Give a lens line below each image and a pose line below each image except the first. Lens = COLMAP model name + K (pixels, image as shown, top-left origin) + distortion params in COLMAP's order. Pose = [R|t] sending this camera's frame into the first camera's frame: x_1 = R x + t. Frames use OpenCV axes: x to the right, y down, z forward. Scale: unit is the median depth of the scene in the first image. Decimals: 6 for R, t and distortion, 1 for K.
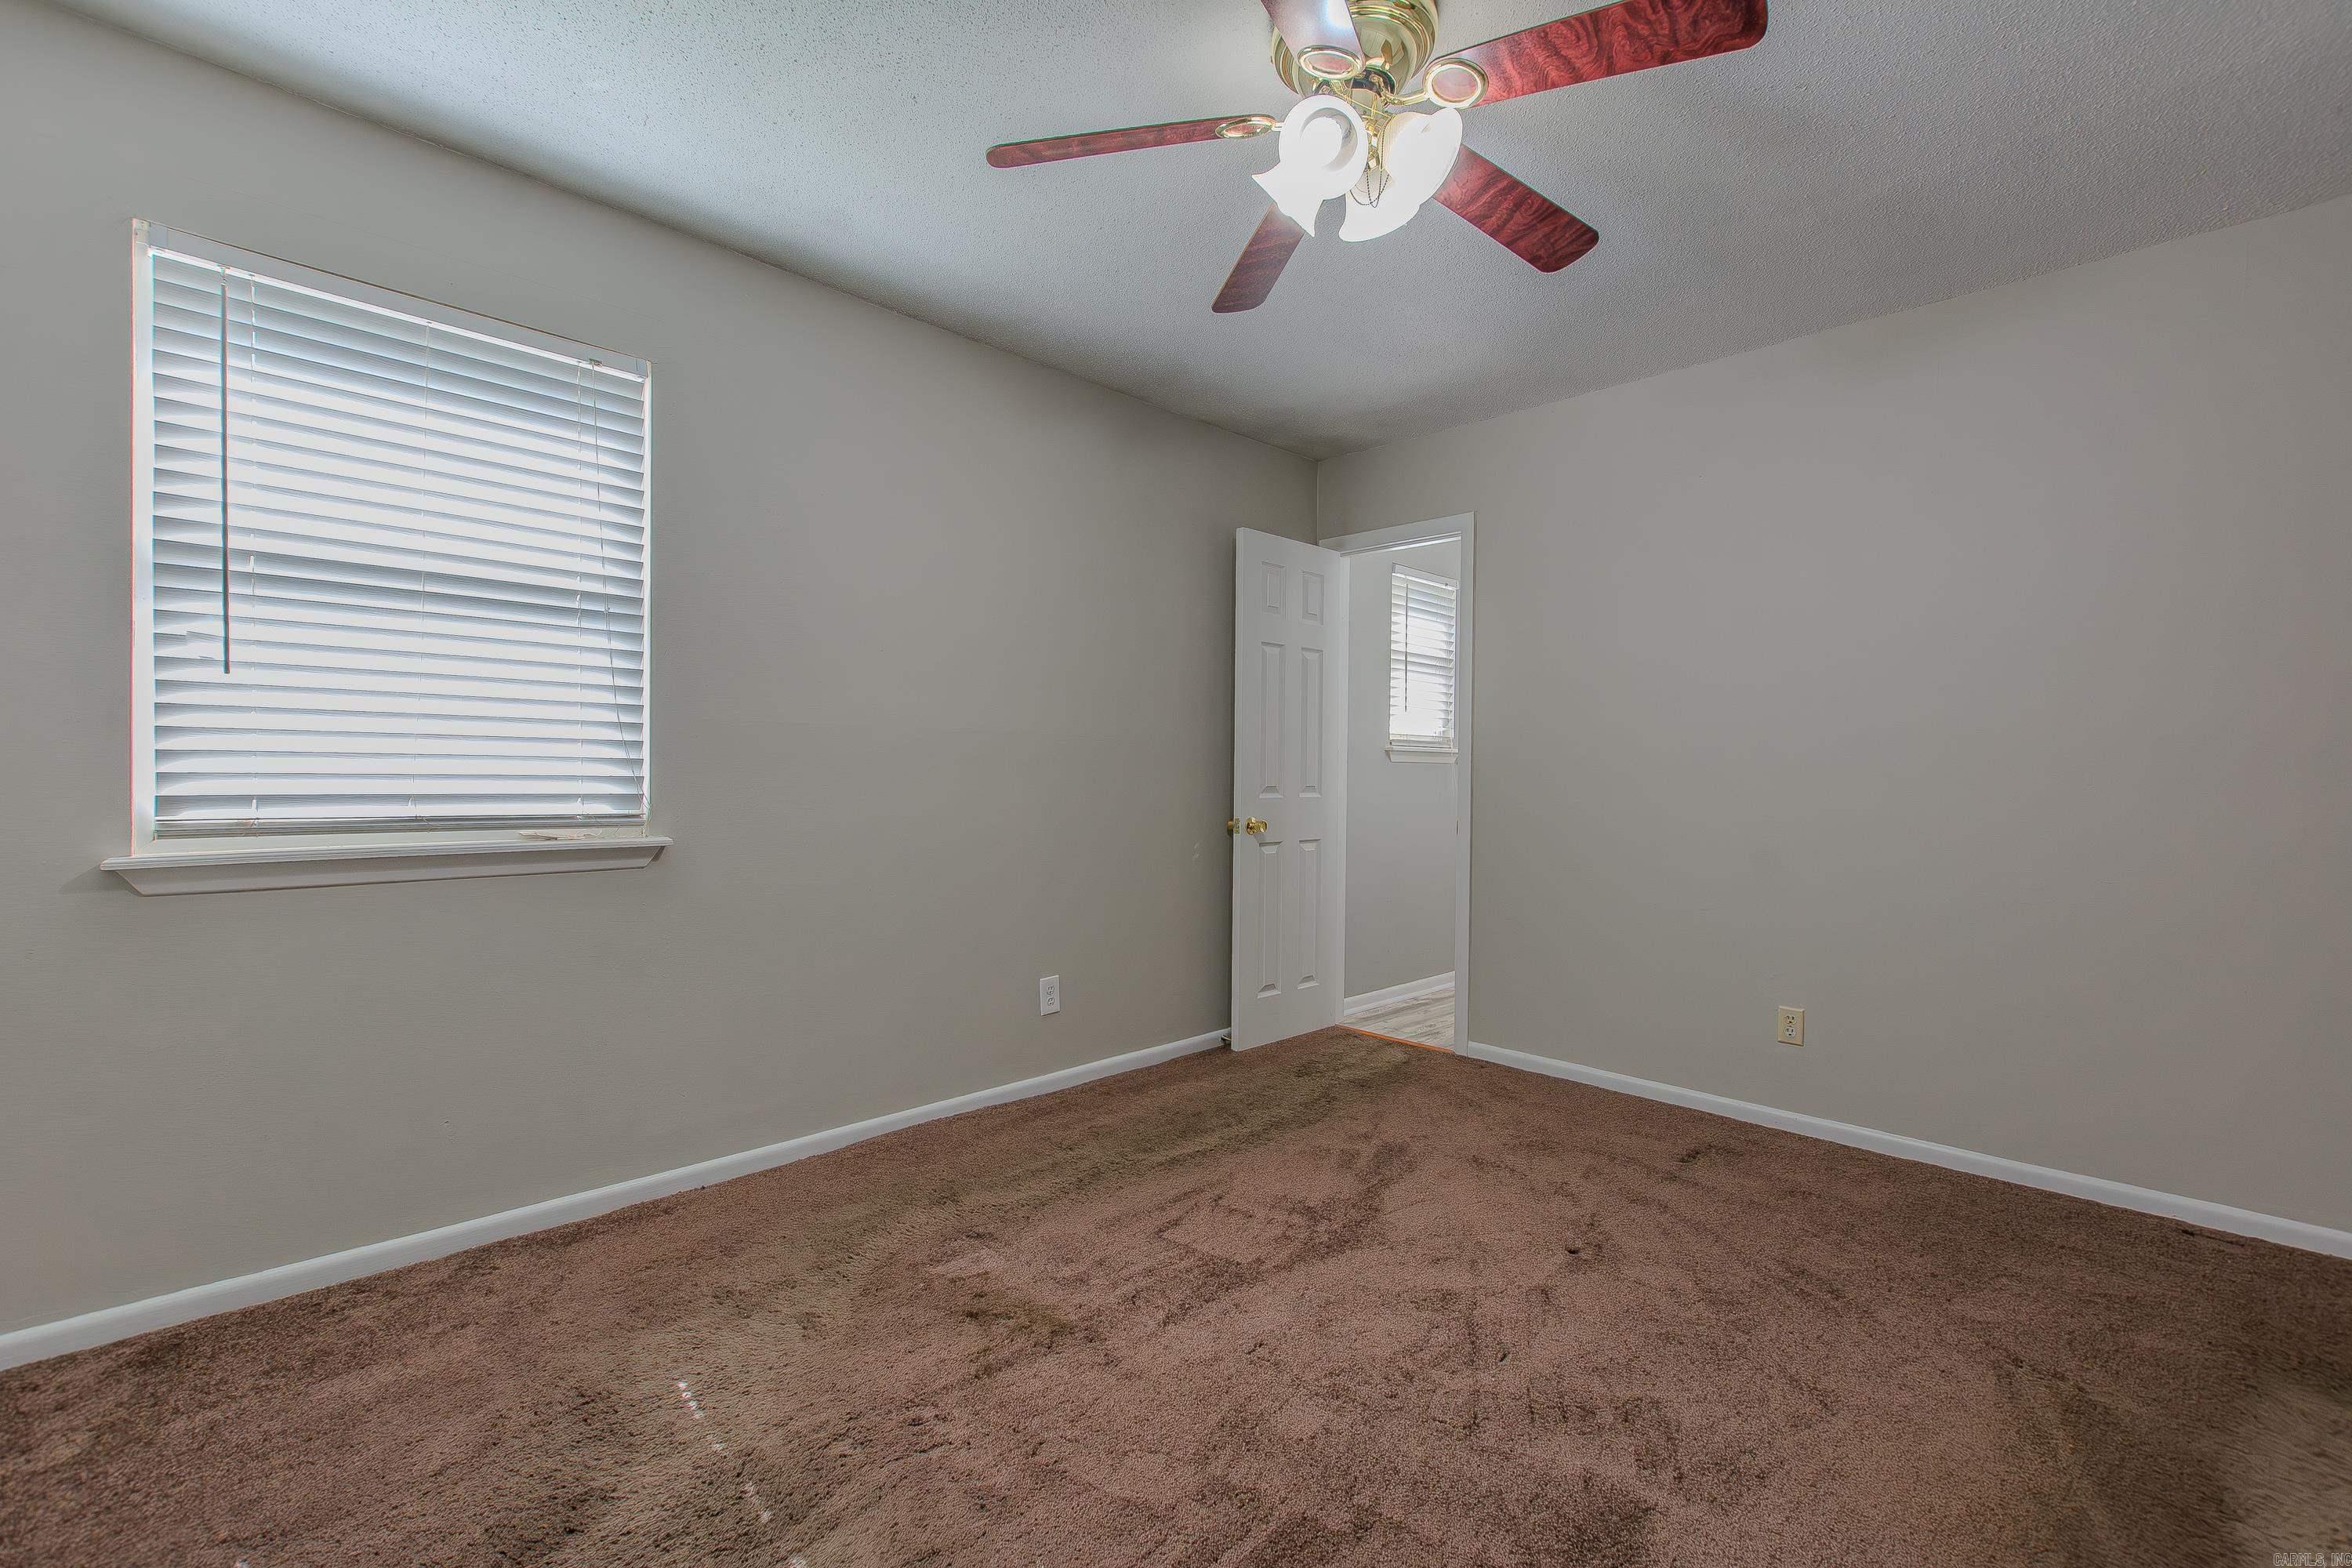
lens RADIAL K [[1005.2, 0, 1176.0], [0, 1005.2, 784.0], [0, 0, 1]] dist [0.000560, 0.000108]
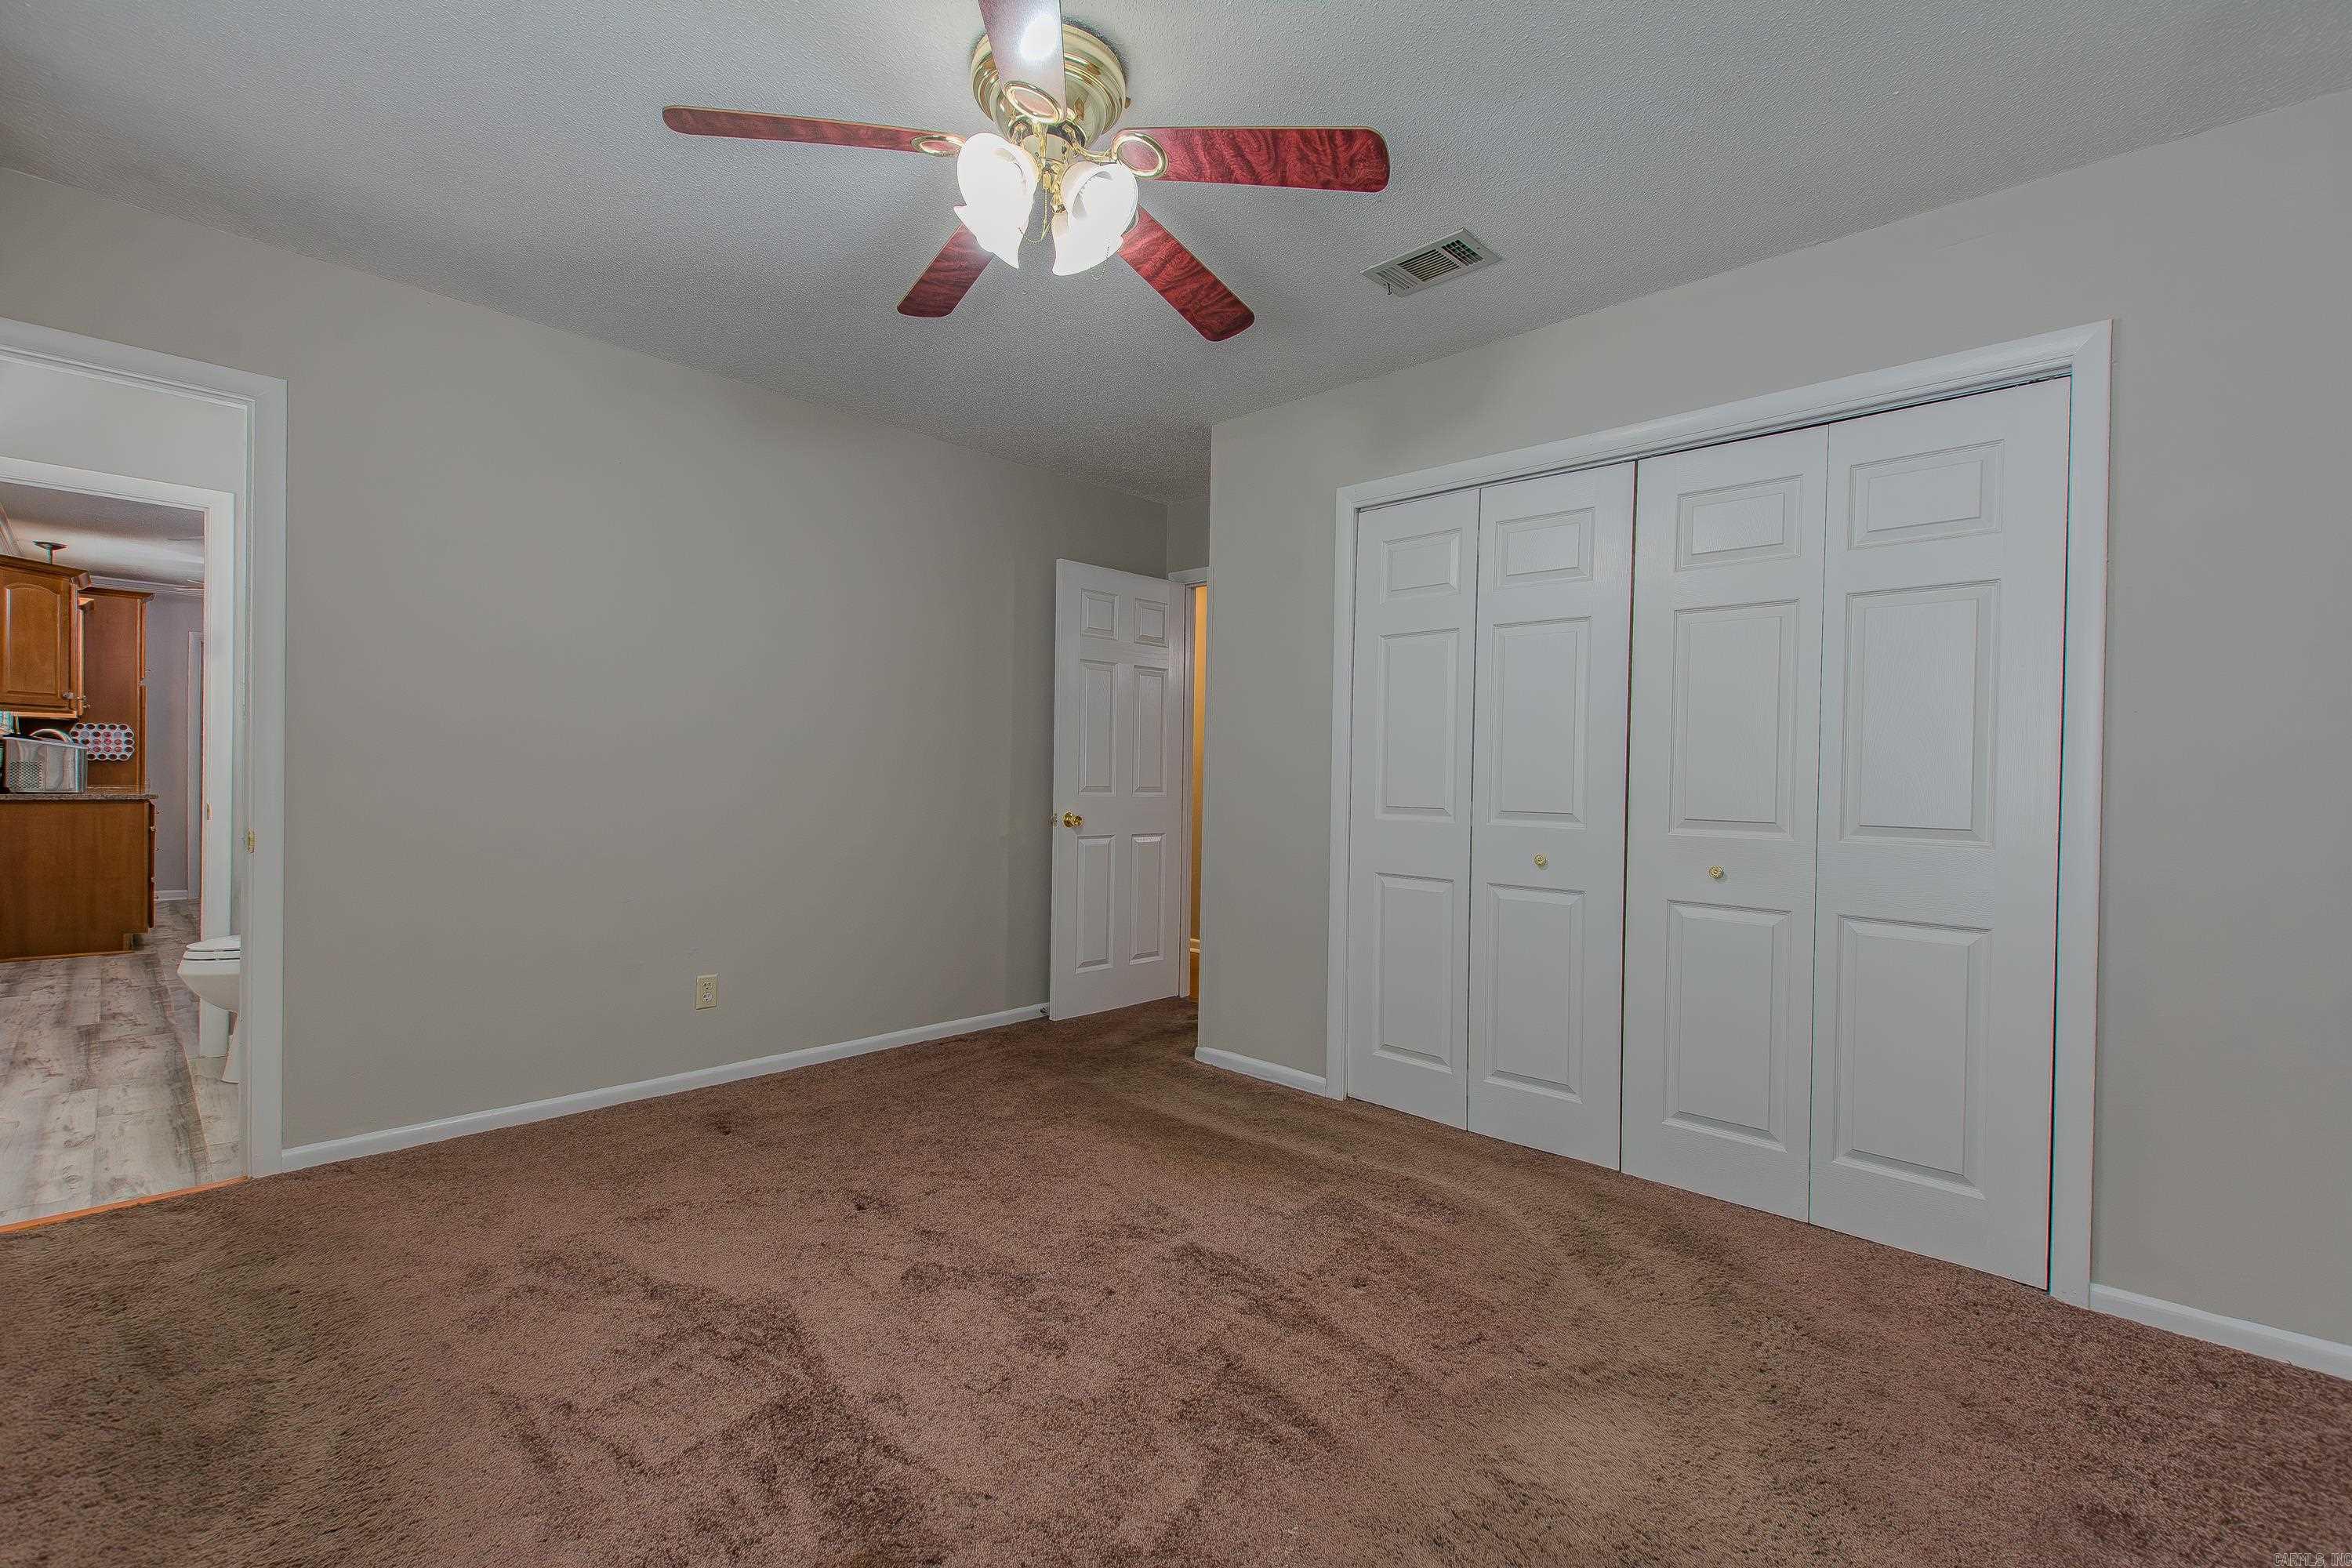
lens RADIAL K [[1018.7, 0, 1182.2], [0, 1018.7, 782.5], [0, 0, 1]] dist [0.001313, 0.000068]
pose [[-0.030644, -0.017447, 0.999378, -0.664449], [-0.002041, 0.999847, 0.017393, -0.012372], [-0.999528, -0.001506, -0.030675, 0.650795]]
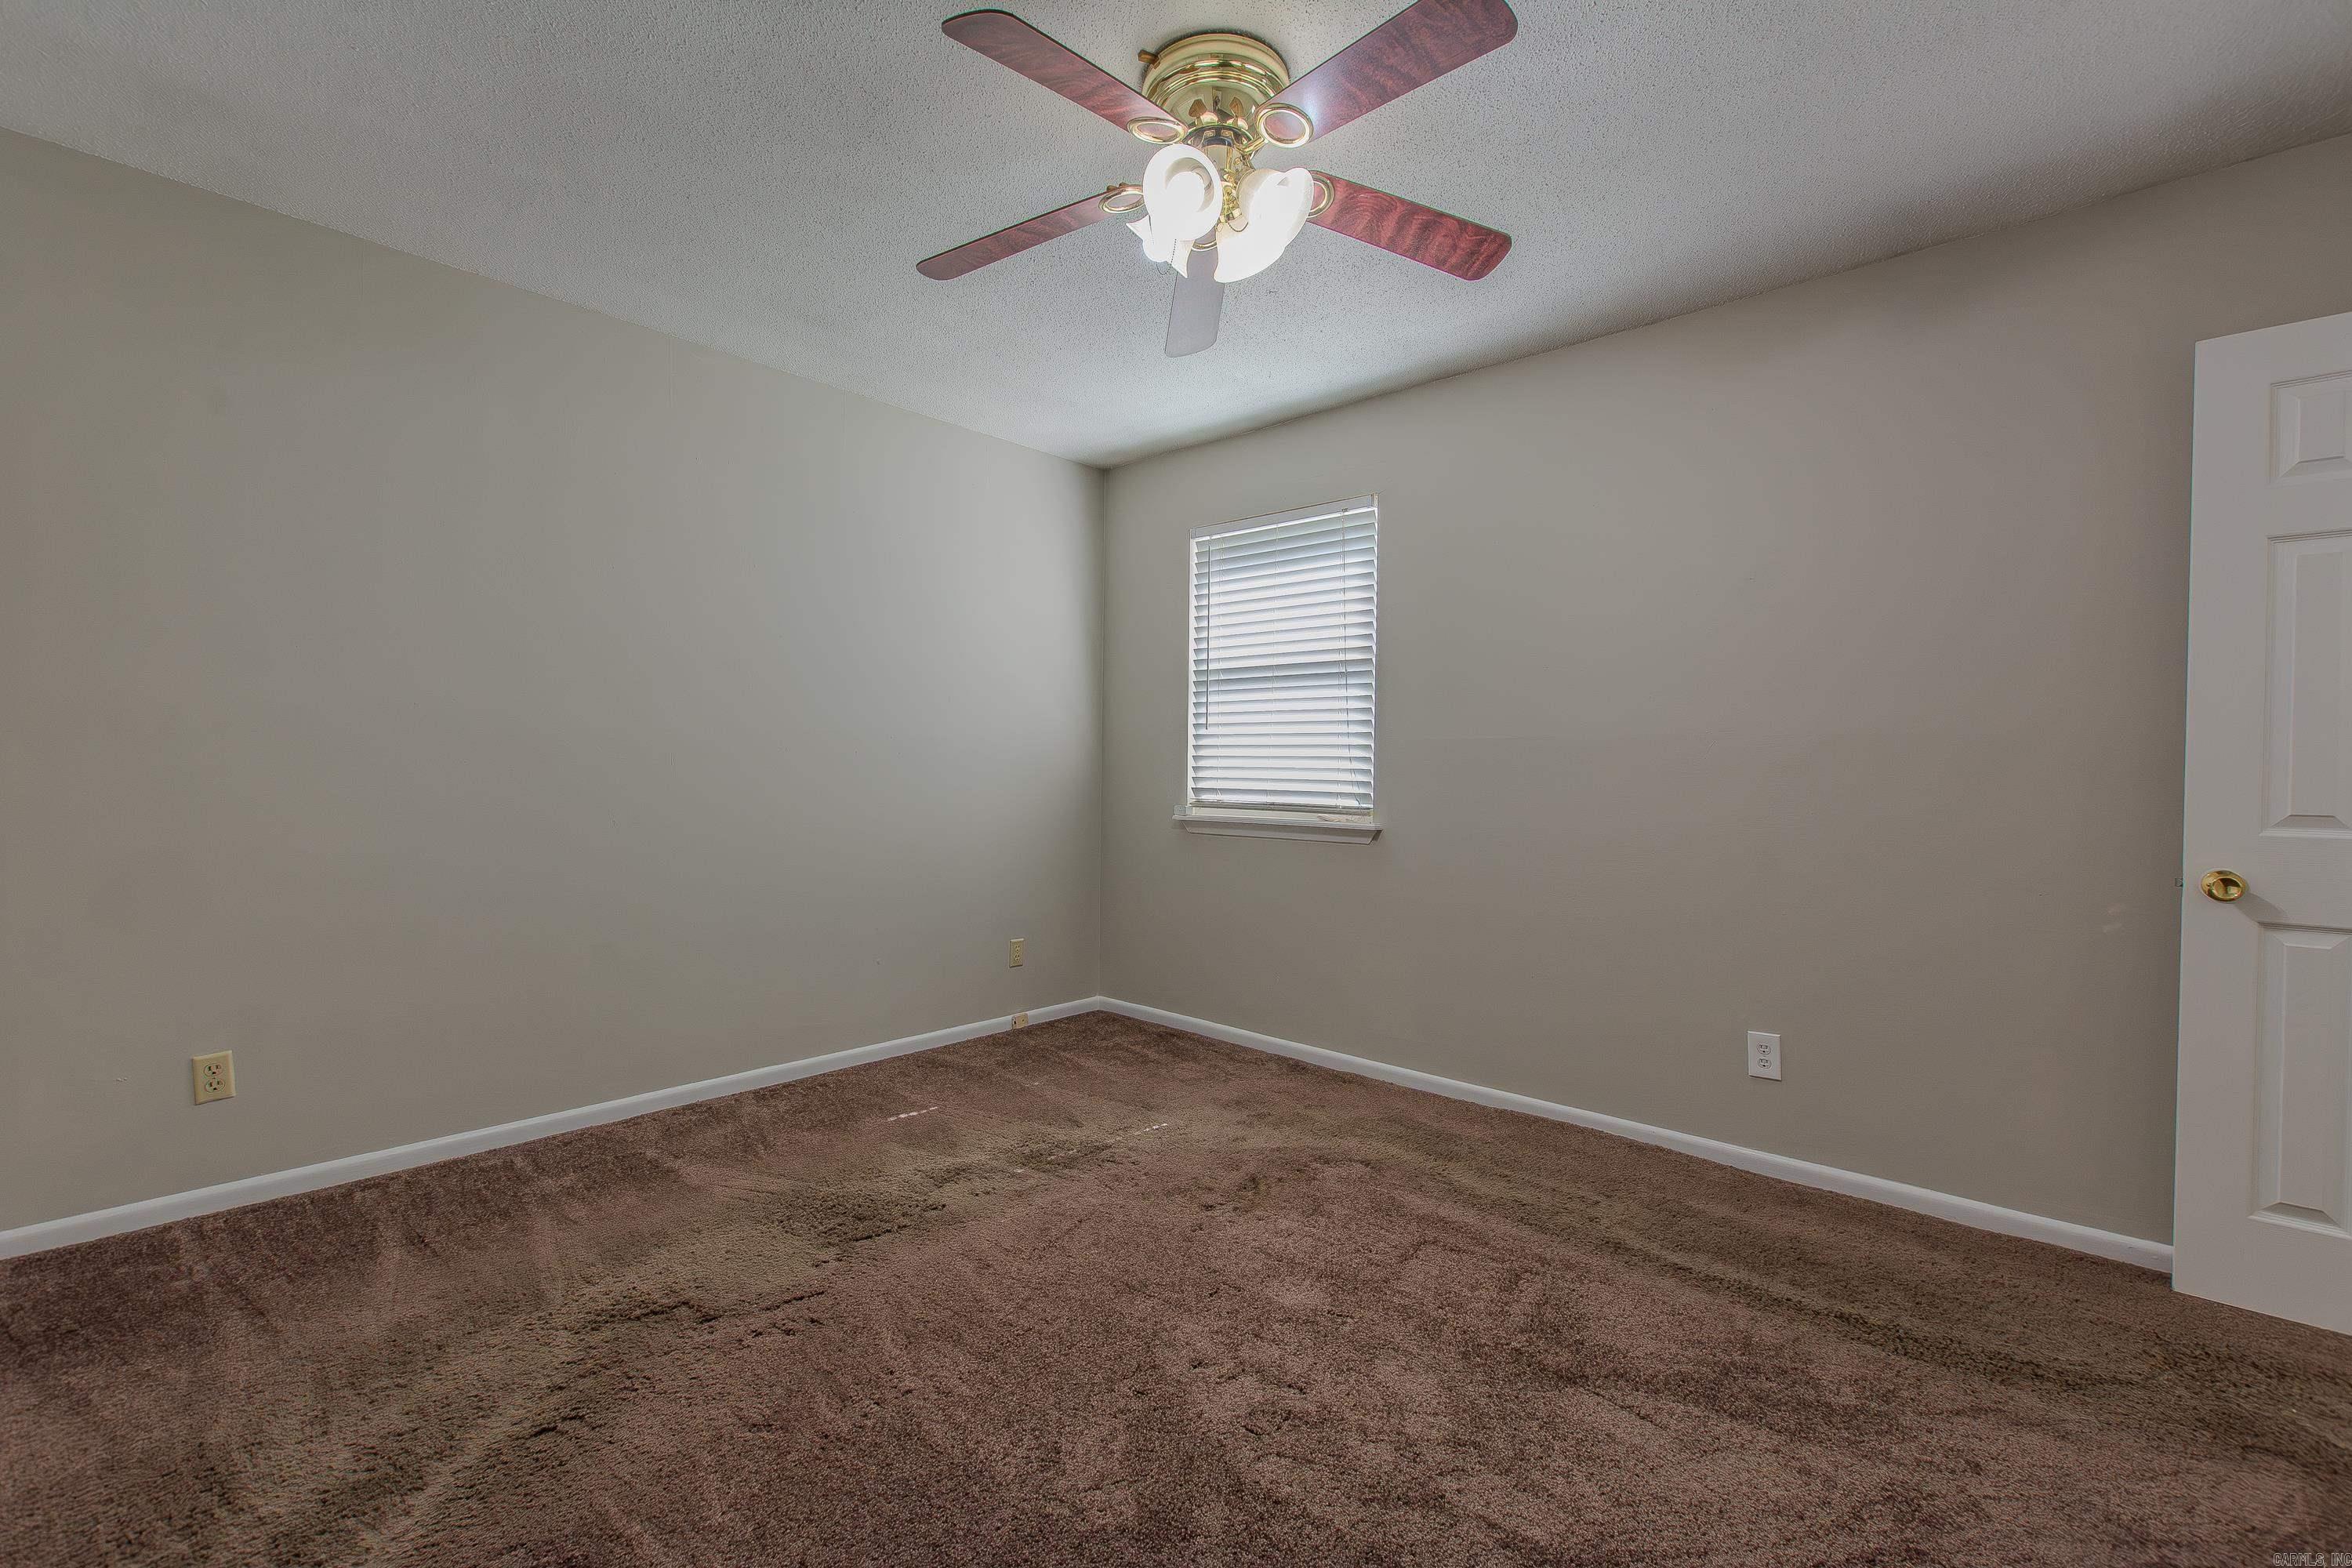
lens RADIAL K [[1018.7, 0, 1182.2], [0, 1018.7, 782.5], [0, 0, 1]] dist [0.001313, 0.000068]
pose [[0.062455, 0.004664, -0.998037, 0.943105], [-0.025251, 0.999676, 0.003092, -0.003721], [0.997728, 0.025008, 0.062553, 0.659994]]
